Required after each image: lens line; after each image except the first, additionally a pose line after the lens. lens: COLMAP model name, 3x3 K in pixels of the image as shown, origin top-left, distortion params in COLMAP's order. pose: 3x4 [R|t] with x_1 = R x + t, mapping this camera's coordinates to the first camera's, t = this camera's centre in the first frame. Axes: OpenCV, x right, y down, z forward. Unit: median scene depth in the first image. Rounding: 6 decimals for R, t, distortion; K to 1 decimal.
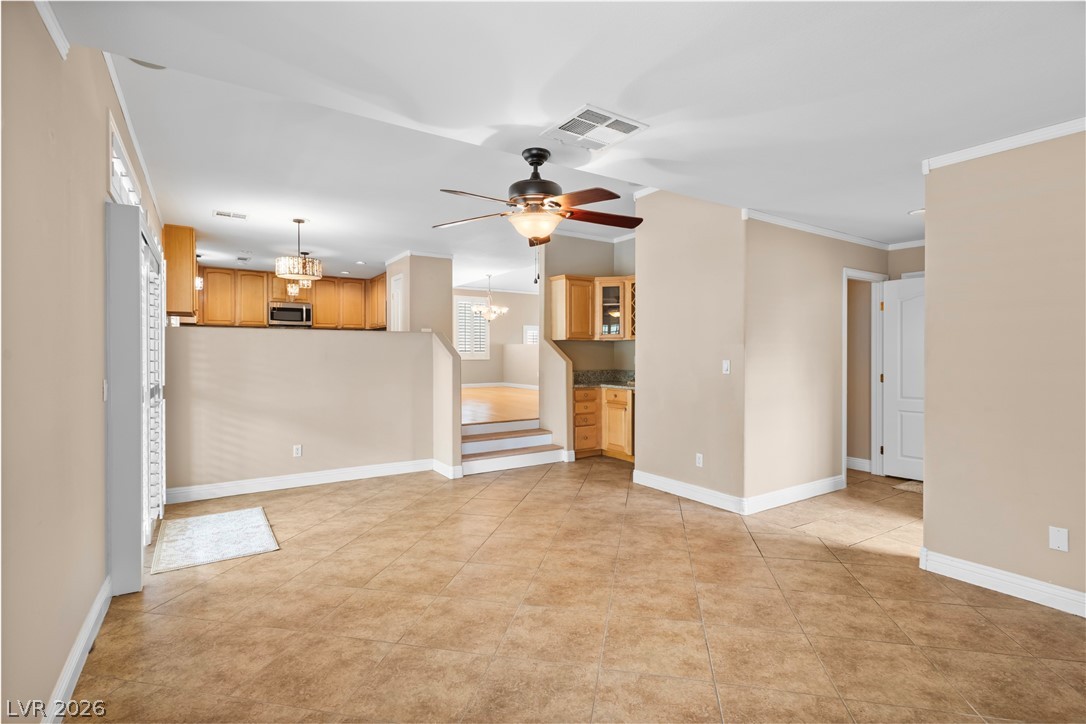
lens RADIAL K [[511.1, 0, 544.4], [0, 511.1, 357.3], [0, 0, 1]] dist [-0.000867, 0.001291]
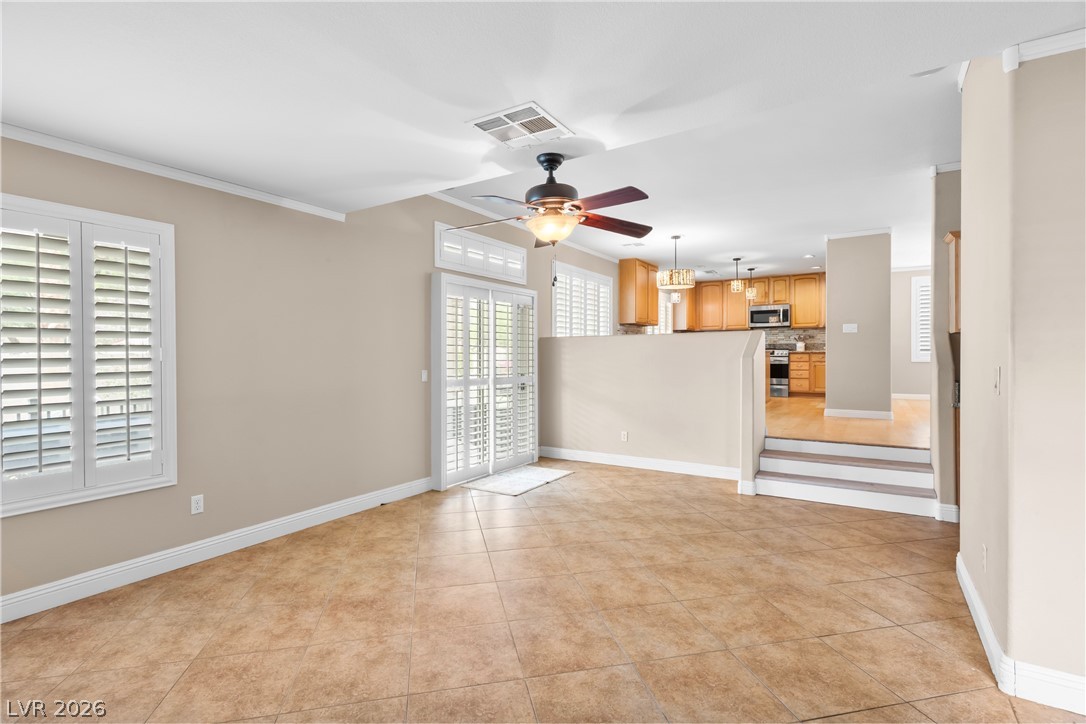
lens RADIAL K [[511.1, 0, 545.2], [0, 511.1, 360.1], [0, 0, 1]] dist [-0.000867, 0.001291]
pose [[0.411537, 0.007136, -0.911365, 0.684544], [-0.002469, 0.999974, 0.006715, -0.004273], [0.911390, -0.000514, 0.411544, 0.434388]]
